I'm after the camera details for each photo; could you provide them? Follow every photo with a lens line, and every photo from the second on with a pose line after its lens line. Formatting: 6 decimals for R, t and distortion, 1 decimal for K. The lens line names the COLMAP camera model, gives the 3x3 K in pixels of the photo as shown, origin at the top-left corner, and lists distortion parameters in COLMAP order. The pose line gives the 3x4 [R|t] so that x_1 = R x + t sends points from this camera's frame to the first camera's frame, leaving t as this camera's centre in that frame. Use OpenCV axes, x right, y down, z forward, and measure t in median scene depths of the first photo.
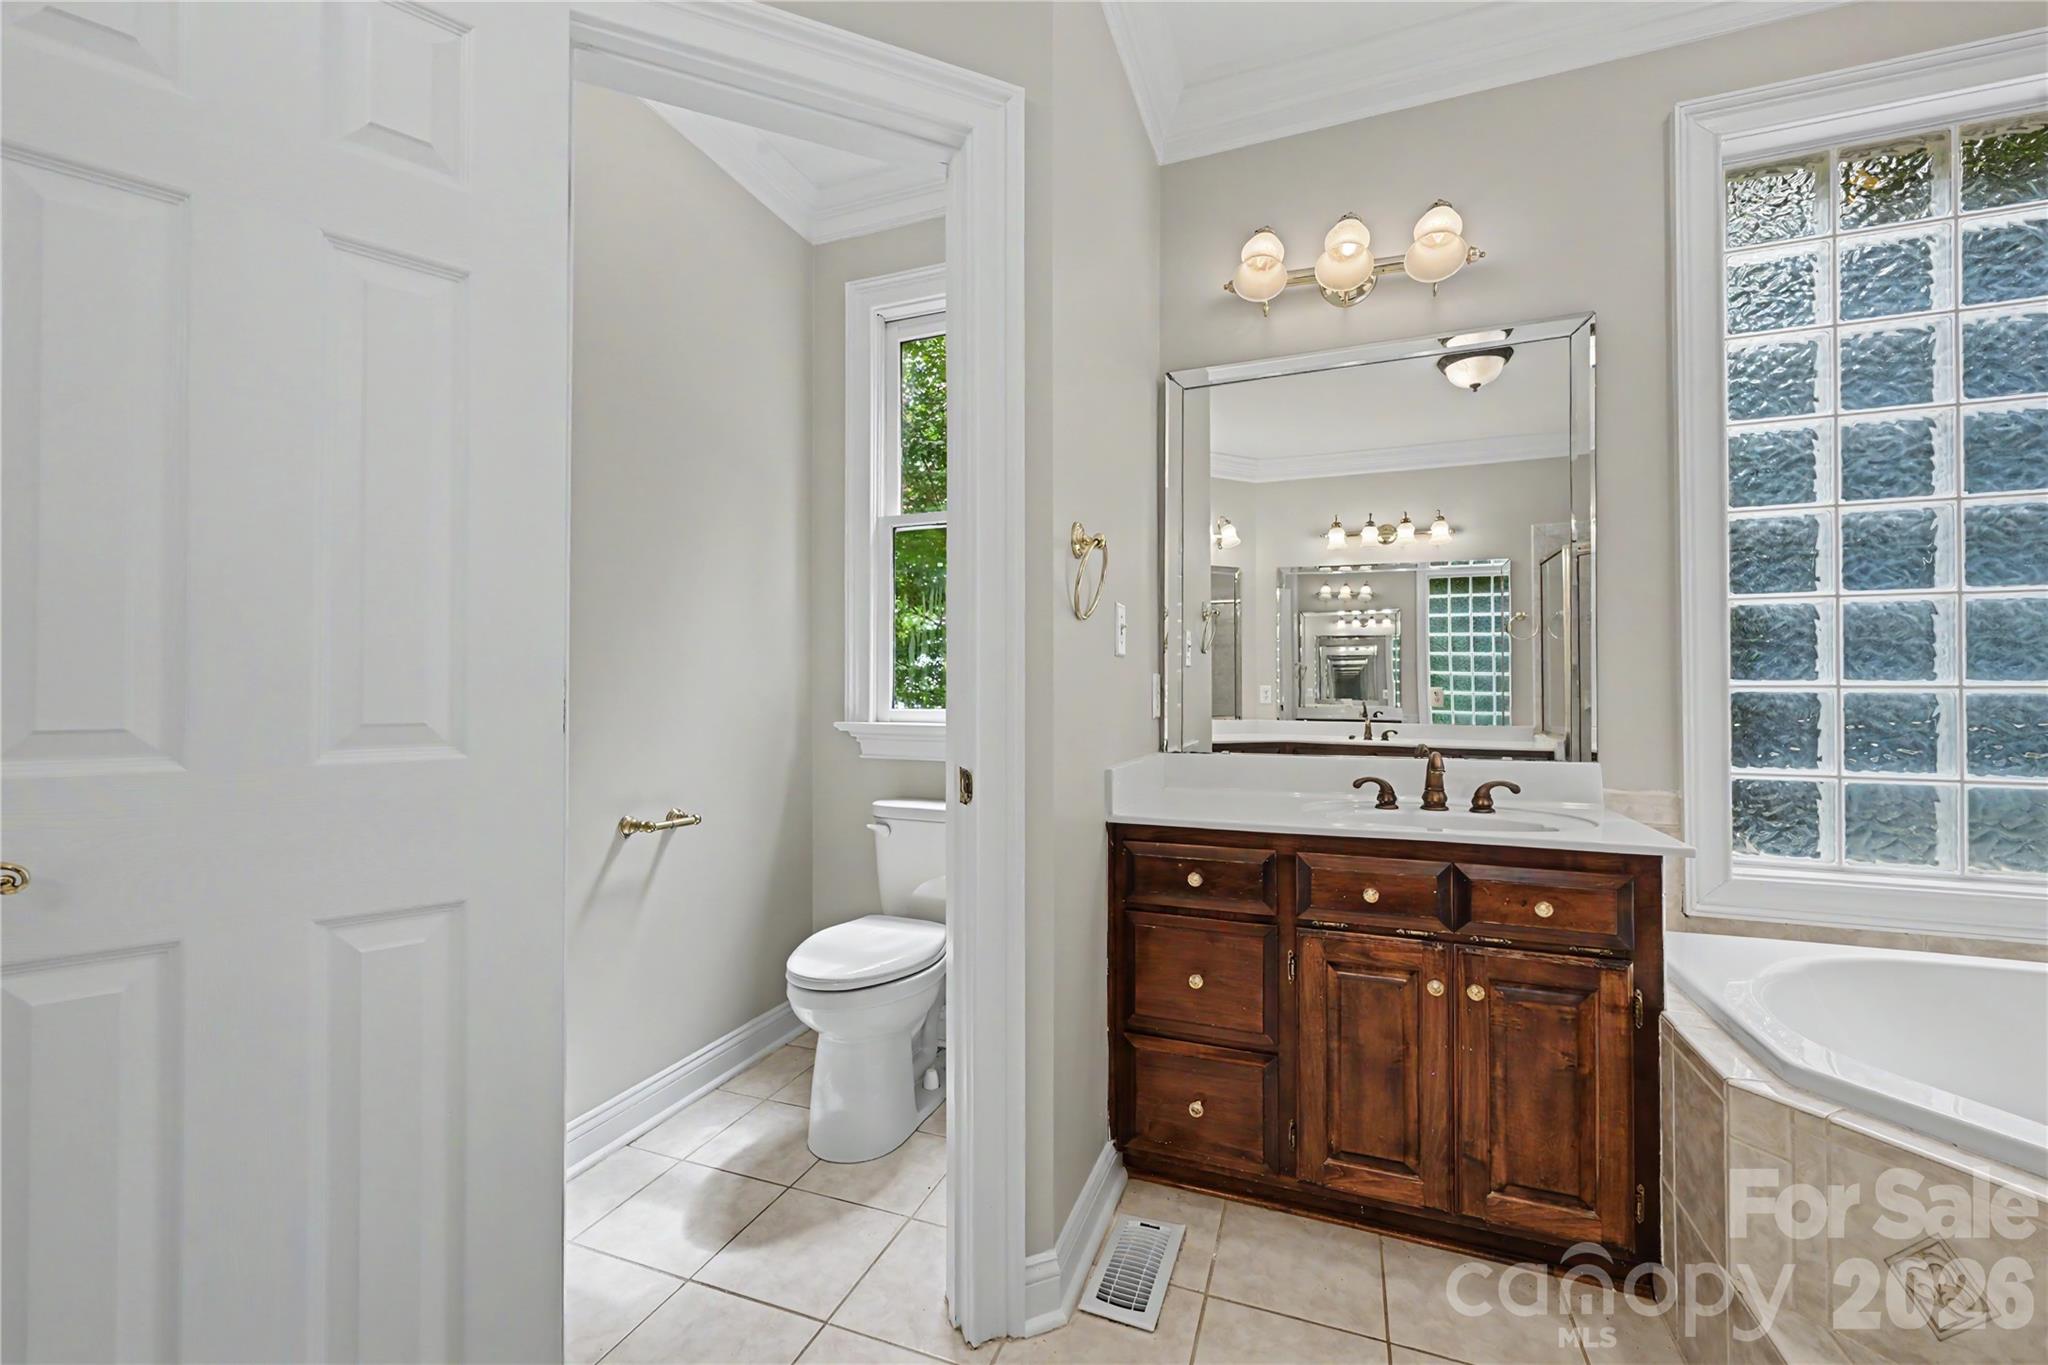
lens RADIAL K [[813.1, 0, 1021.2], [0, 813.1, 683.1], [0, 0, 1]] dist [-0.002678, -0.000181]
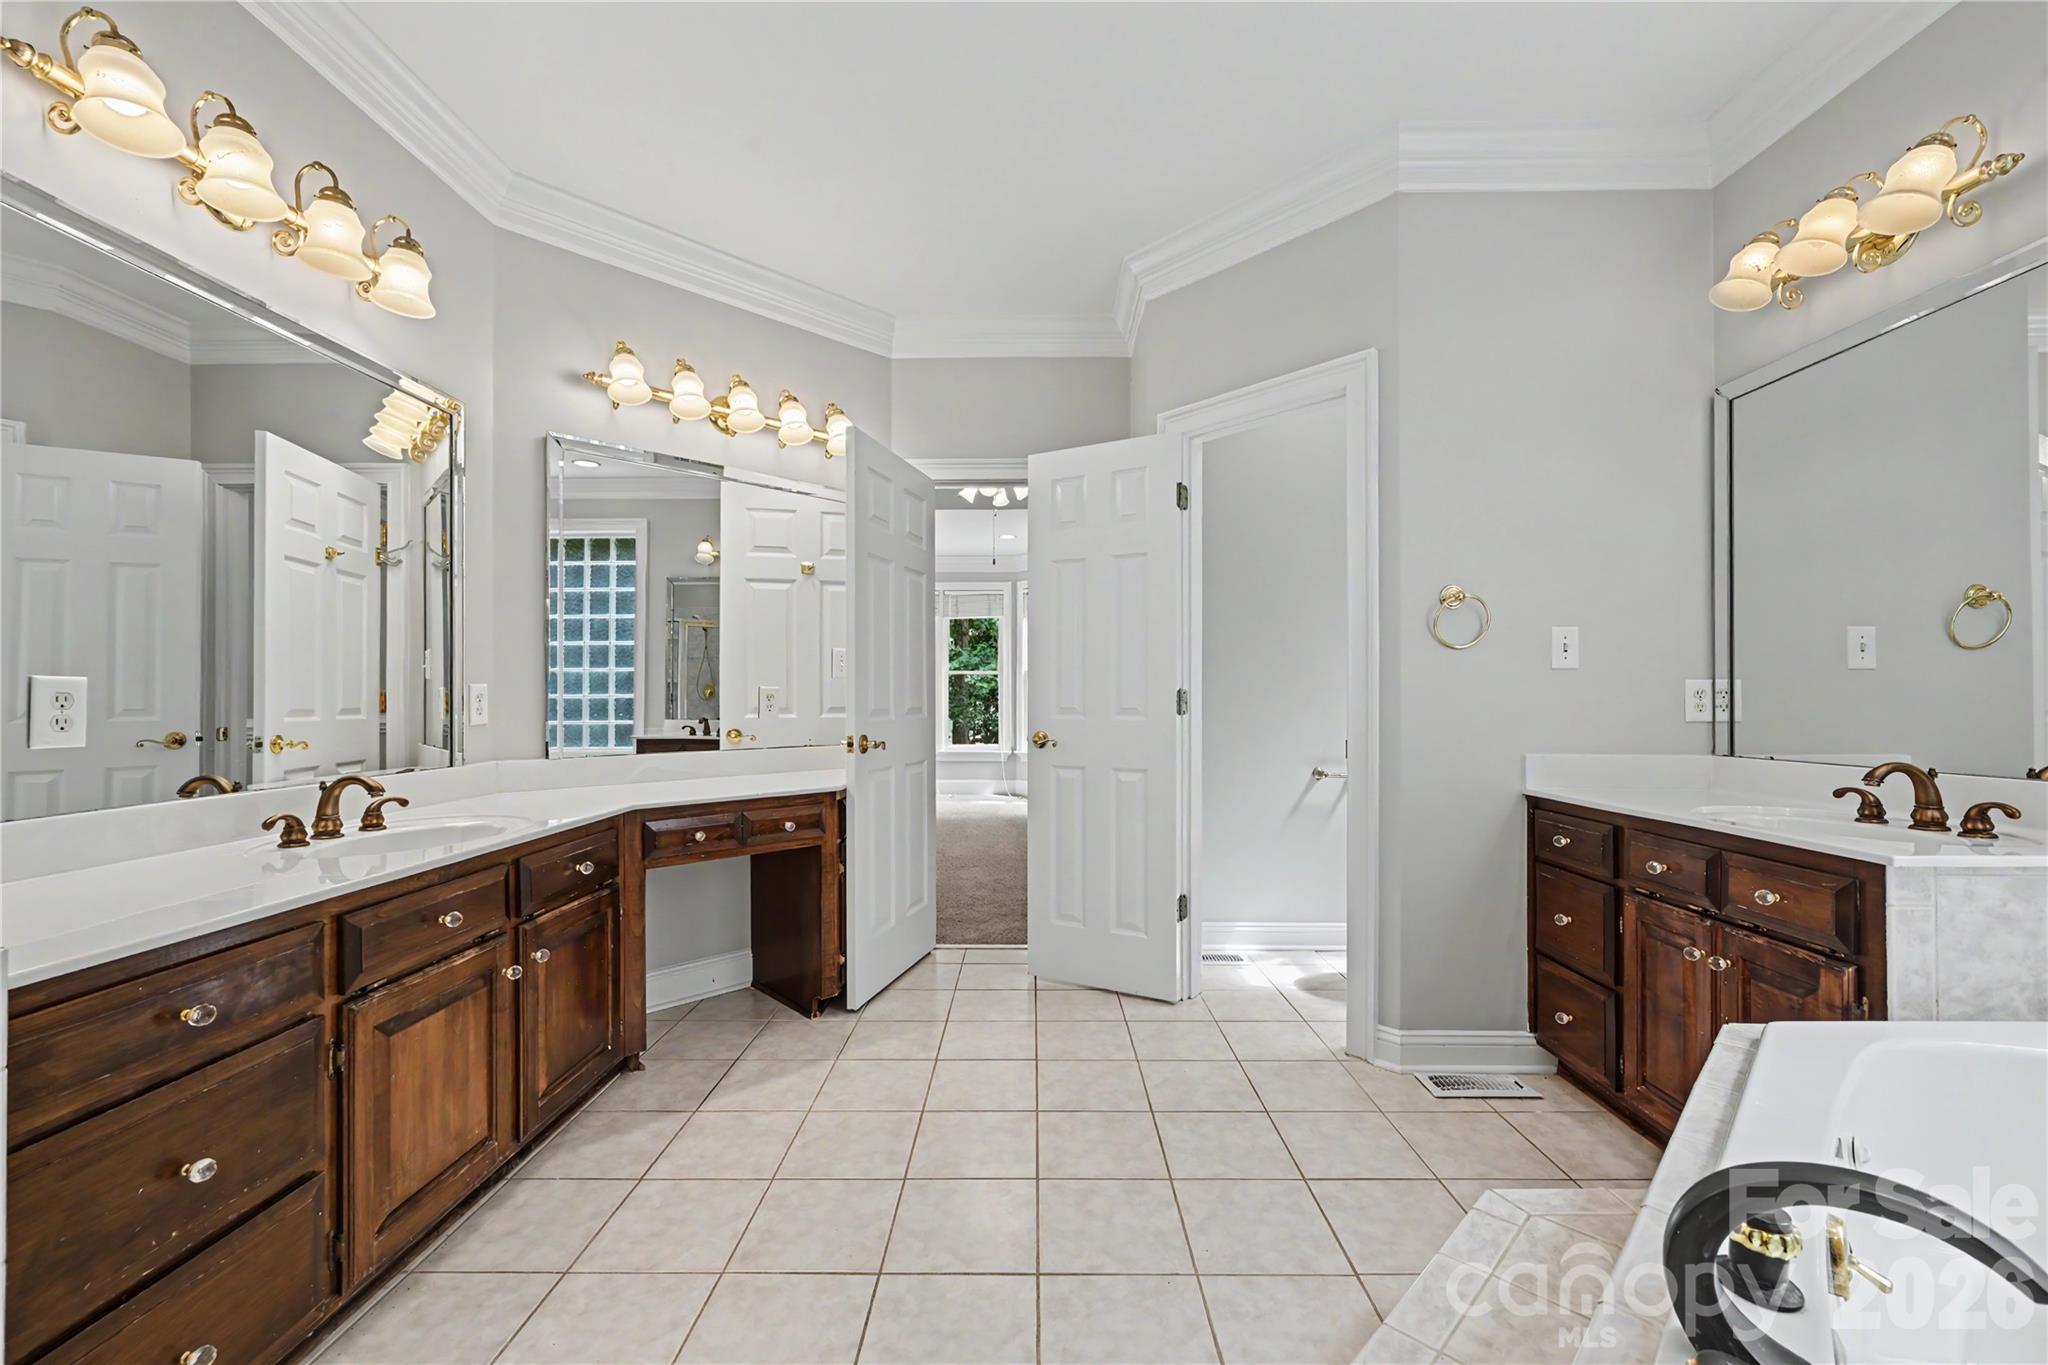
lens RADIAL K [[813.1, 0, 1038.4], [0, 813.1, 688.9], [0, 0, 1]] dist [-0.002678, -0.000181]
pose [[0.359736, -0.011856, -0.932979, 1.069779], [0.010116, 0.999910, -0.008806, 0.001313], [0.932999, -0.006271, 0.359824, -0.232230]]
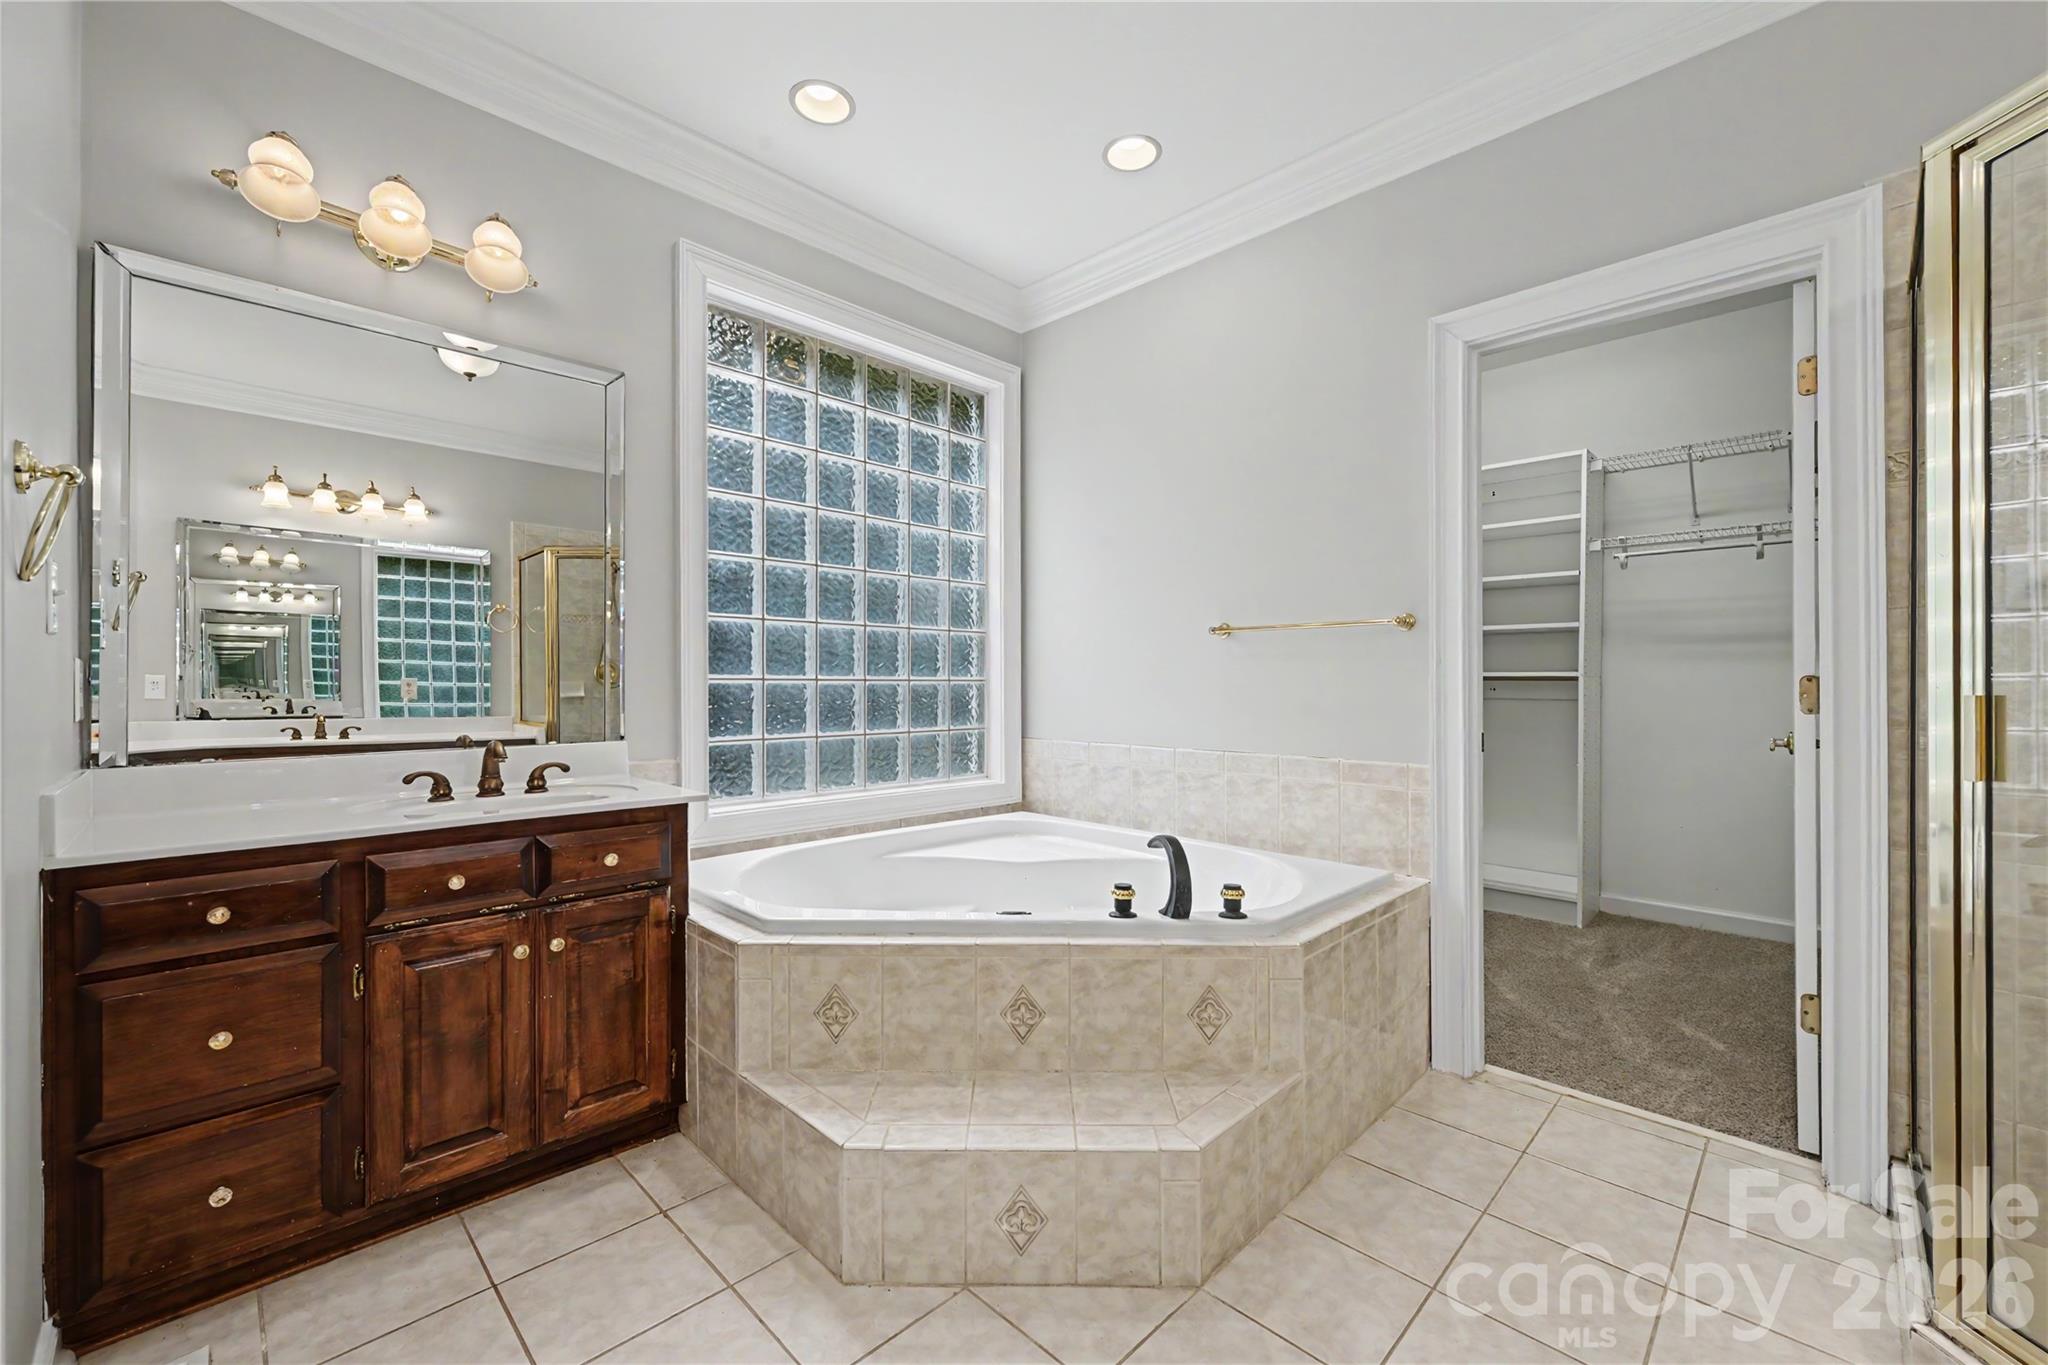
lens RADIAL K [[813.1, 0, 1022.2], [0, 813.1, 682.4], [0, 0, 1]] dist [-0.002678, -0.000181]
pose [[0.403245, -0.001740, 0.915090, -0.190971], [-0.008480, 0.999948, 0.005638, -0.002347], [-0.915053, -0.010033, 0.403209, -0.054194]]
